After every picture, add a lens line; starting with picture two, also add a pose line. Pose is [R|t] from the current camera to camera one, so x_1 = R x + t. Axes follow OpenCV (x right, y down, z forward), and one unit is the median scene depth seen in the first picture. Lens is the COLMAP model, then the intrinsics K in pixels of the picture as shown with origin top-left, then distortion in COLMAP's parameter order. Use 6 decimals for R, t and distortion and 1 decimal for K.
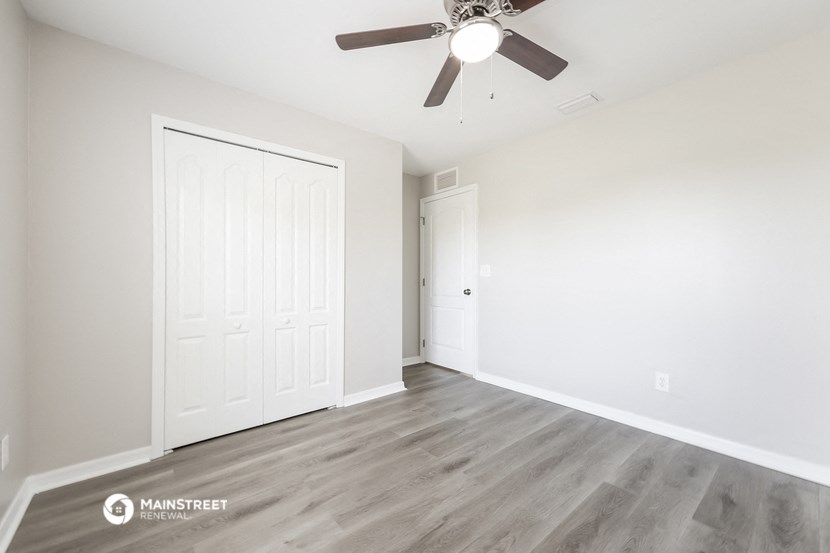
lens RADIAL K [[330.7, 0, 415.0], [0, 330.7, 276.5], [0, 0, 1]] dist [-0.000253, -0.000049]
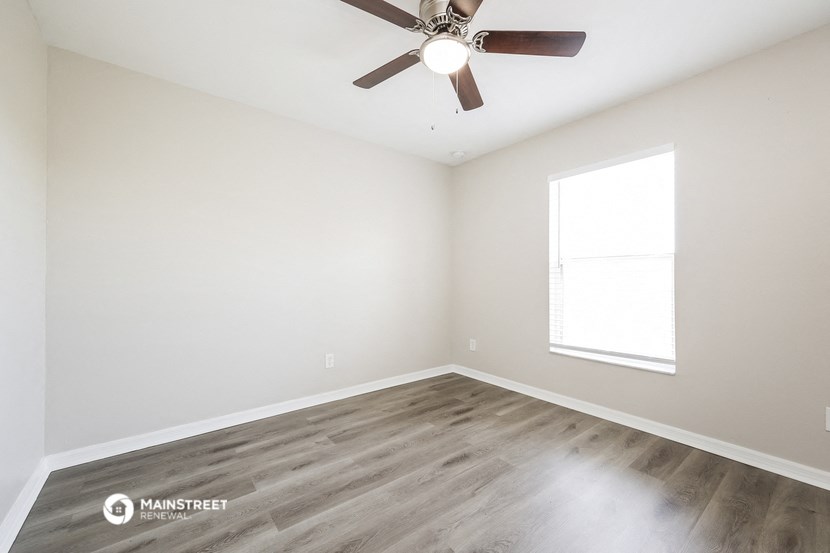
lens RADIAL K [[330.7, 0, 415.0], [0, 330.7, 276.5], [0, 0, 1]] dist [-0.000253, -0.000049]
pose [[-0.999440, 0.005031, 0.033082, 0.243414], [0.004867, 0.999976, -0.005030, 0.003164], [-0.033107, -0.004866, -0.999440, 2.073461]]
